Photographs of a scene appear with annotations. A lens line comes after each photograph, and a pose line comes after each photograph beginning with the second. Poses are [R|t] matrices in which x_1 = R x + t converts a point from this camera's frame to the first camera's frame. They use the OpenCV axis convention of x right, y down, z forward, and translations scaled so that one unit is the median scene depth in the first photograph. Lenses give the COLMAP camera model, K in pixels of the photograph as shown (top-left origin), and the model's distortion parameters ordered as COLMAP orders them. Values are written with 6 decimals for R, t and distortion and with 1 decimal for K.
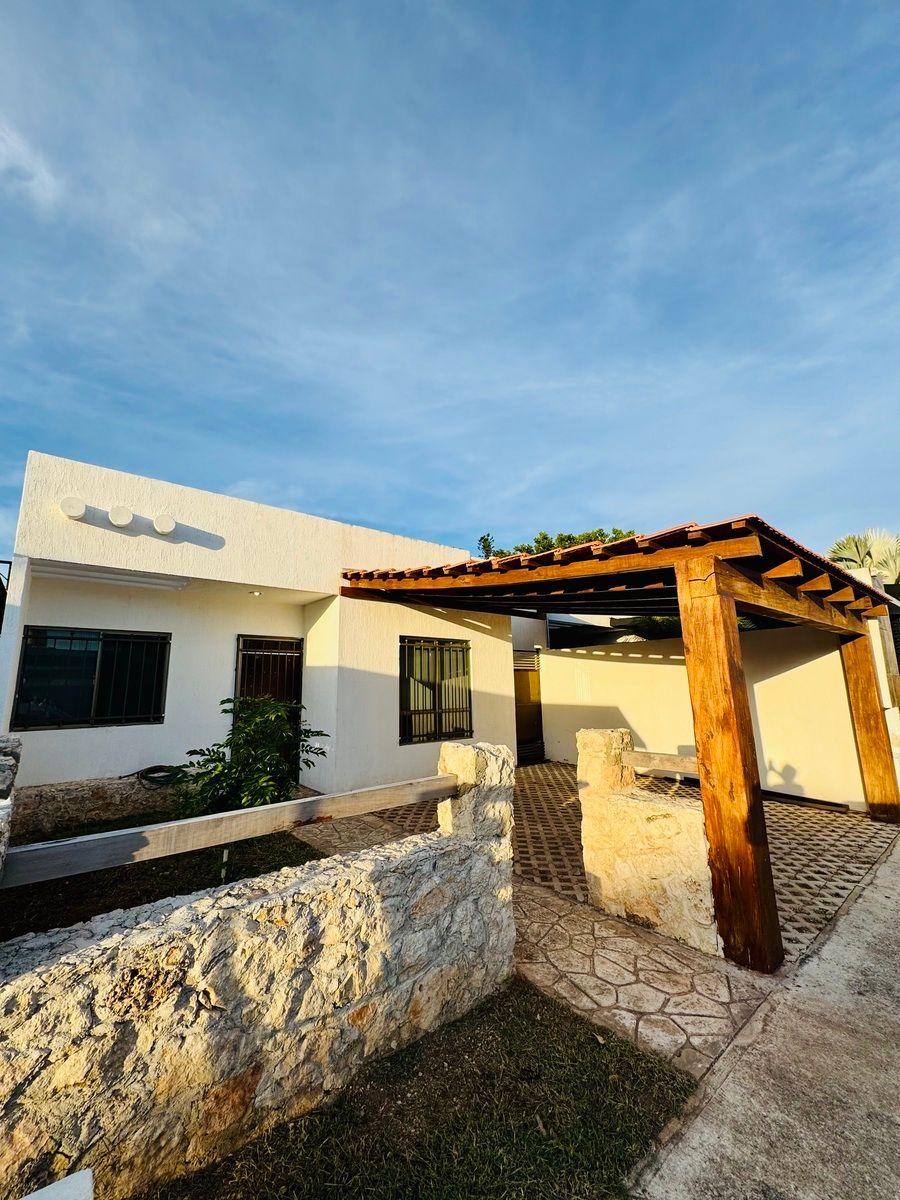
lens RADIAL K [[479.2, 0, 449.0], [0, 479.2, 598.3], [0, 0, 1]] dist [-0.000020, 0.000084]
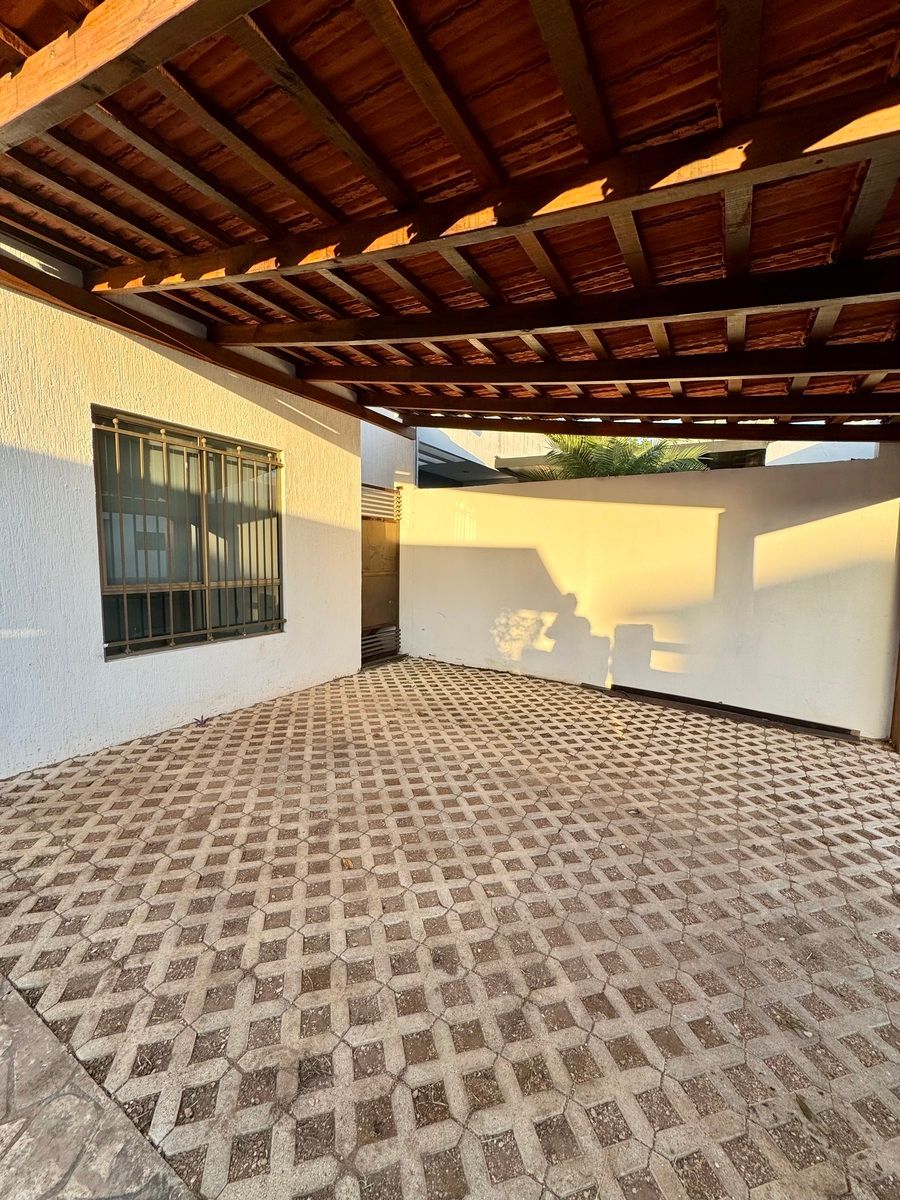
lens RADIAL K [[479.2, 0, 449.0], [0, 479.2, 598.3], [0, 0, 1]] dist [-0.000020, 0.000084]
pose [[0.939378, 0.001712, 0.342880, 0.117287], [-0.095187, 0.961985, 0.255976, 0.290805], [-0.329408, -0.273096, 0.903830, 1.383612]]
